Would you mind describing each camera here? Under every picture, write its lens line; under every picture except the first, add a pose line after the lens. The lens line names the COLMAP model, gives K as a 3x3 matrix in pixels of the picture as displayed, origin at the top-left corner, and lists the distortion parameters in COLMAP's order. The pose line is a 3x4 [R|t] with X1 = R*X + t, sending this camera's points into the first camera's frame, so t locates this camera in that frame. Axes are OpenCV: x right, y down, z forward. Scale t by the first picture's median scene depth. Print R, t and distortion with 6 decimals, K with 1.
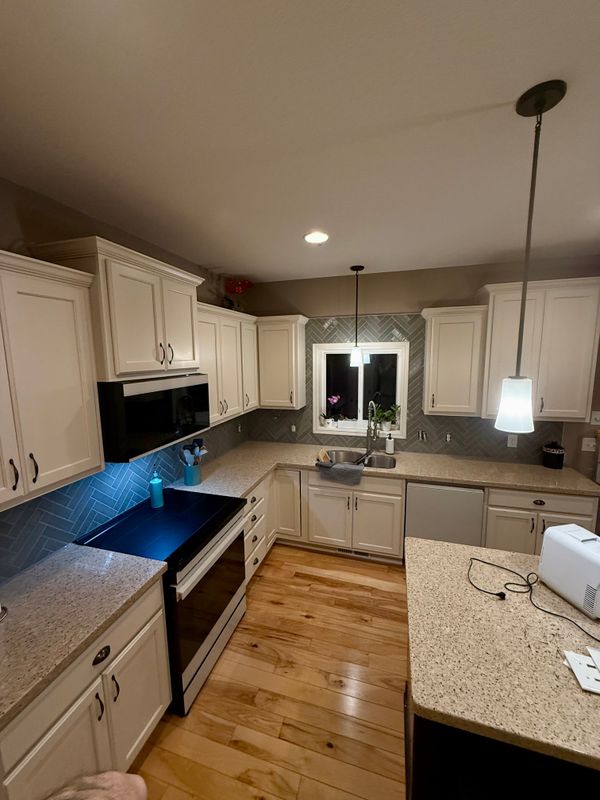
lens RADIAL K [[316.9, 0, 297.3], [0, 316.9, 397.7], [0, 0, 1]] dist [-0.008670, -0.000003]
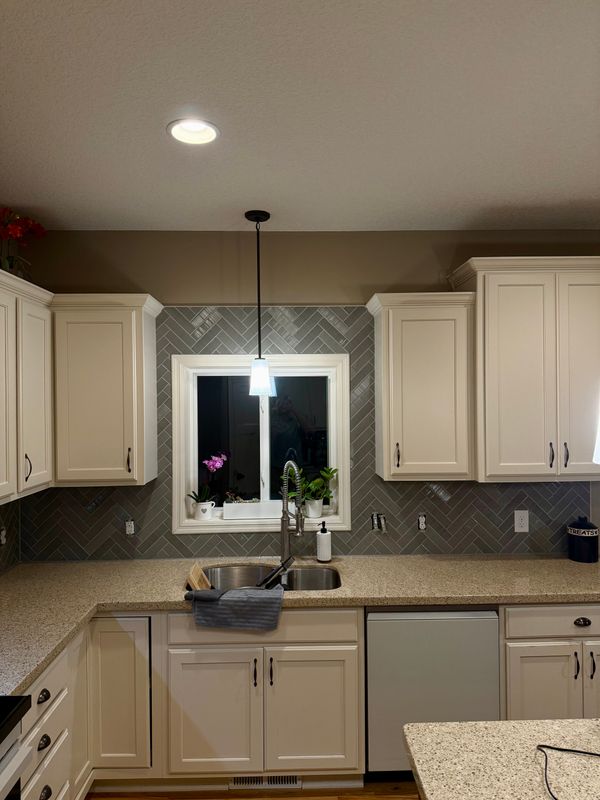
lens RADIAL K [[560.2, 0, 306.8], [0, 560.2, 401.3], [0, 0, 1]] dist [0.058429, -0.074104]
pose [[0.947551, 0.003300, 0.319587, -0.037491], [0.040093, 0.990820, -0.129104, 0.033343], [-0.317079, 0.135146, 0.938721, 0.096052]]
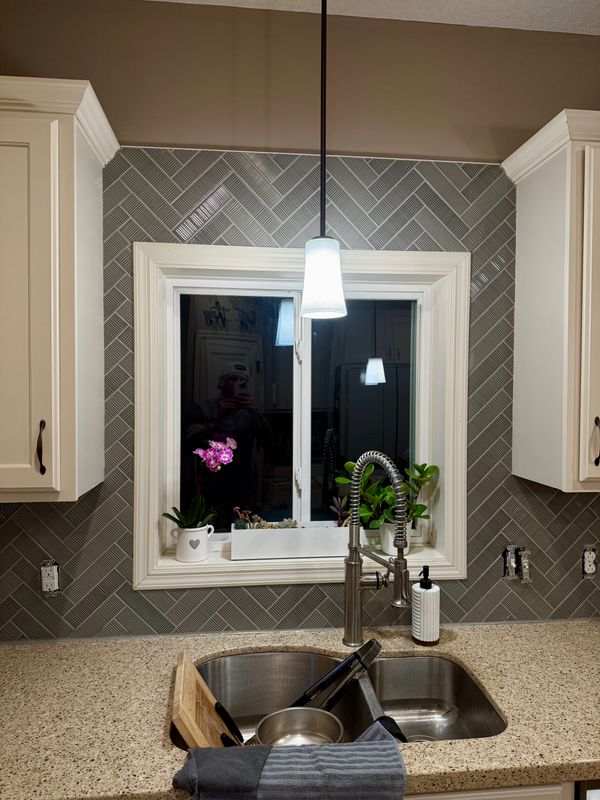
lens RADIAL K [[560.2, 0, 299.1], [0, 560.2, 399.5], [0, 0, 1]] dist [0.058429, -0.074104]
pose [[0.920722, 0.008243, 0.390133, -0.007756], [0.037180, 0.993375, -0.108734, 0.016212], [-0.388444, 0.114619, 0.914316, 0.579613]]
